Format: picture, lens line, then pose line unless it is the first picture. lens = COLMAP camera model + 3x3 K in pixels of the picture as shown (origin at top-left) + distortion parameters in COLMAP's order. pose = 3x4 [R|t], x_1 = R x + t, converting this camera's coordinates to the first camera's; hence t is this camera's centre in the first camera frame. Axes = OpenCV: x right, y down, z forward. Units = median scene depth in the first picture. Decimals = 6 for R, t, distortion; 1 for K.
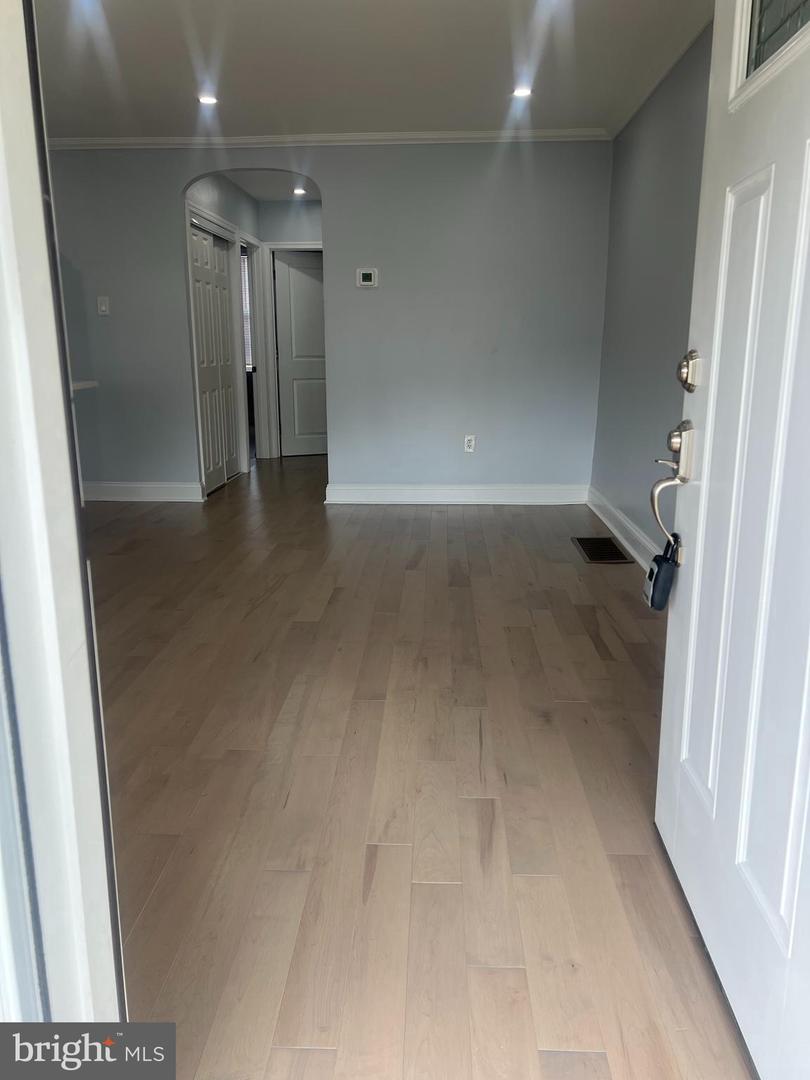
lens RADIAL K [[819.8, 0, 405.0], [0, 819.8, 540.0], [0, 0, 1]] dist [0.093551, -0.121080]
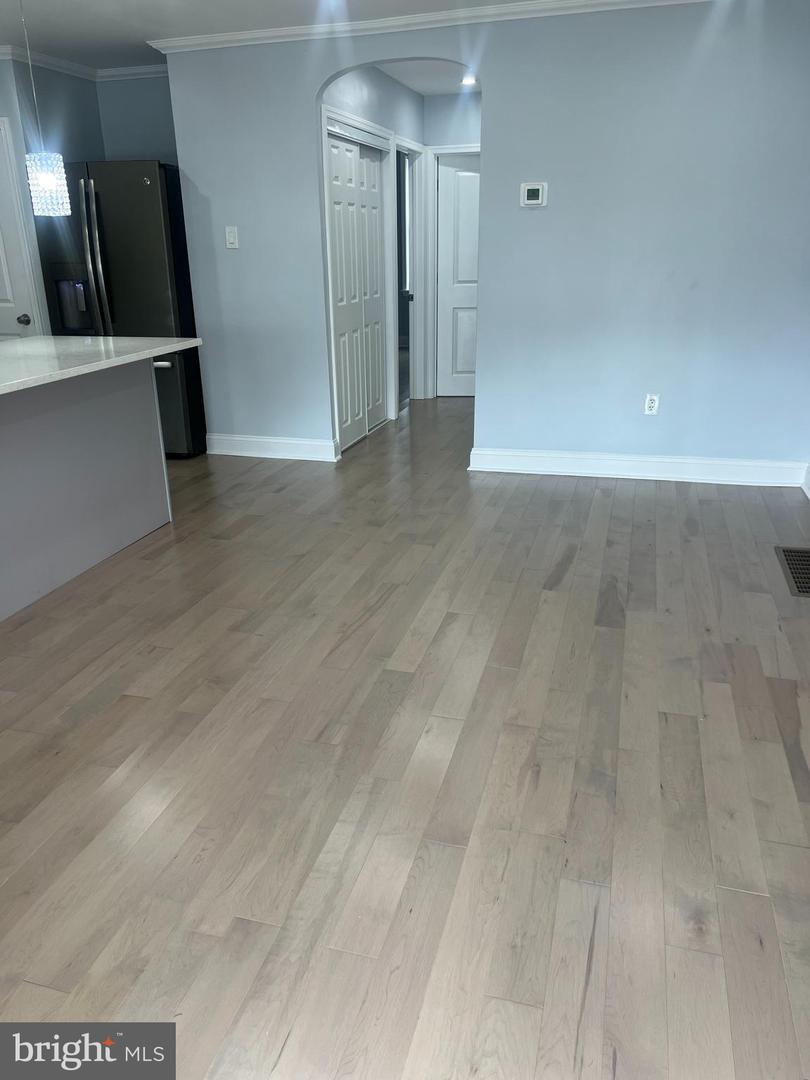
lens RADIAL K [[786.0, 0, 405.0], [0, 786.0, 540.0], [0, 0, 1]] dist [0.070881, -0.084943]
pose [[0.970273, 0.073552, -0.230564, 0.034117], [-0.041388, 0.989093, 0.141358, -0.088815], [0.238446, -0.127614, 0.962735, 0.185345]]
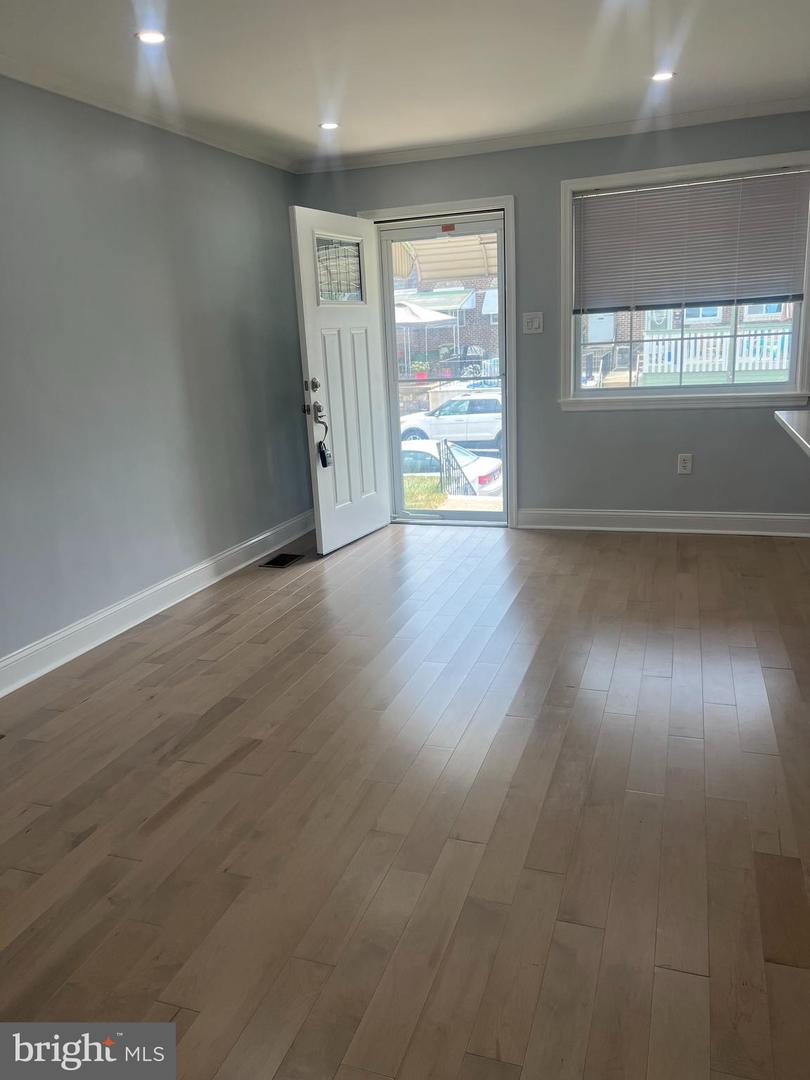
lens RADIAL K [[786.0, 0, 405.0], [0, 786.0, 540.0], [0, 0, 1]] dist [0.070881, -0.084943]
pose [[-0.953571, -0.021663, 0.300389, -0.236552], [0.120746, 0.886239, 0.447215, -0.301674], [-0.275904, 0.462722, -0.842476, 1.128060]]
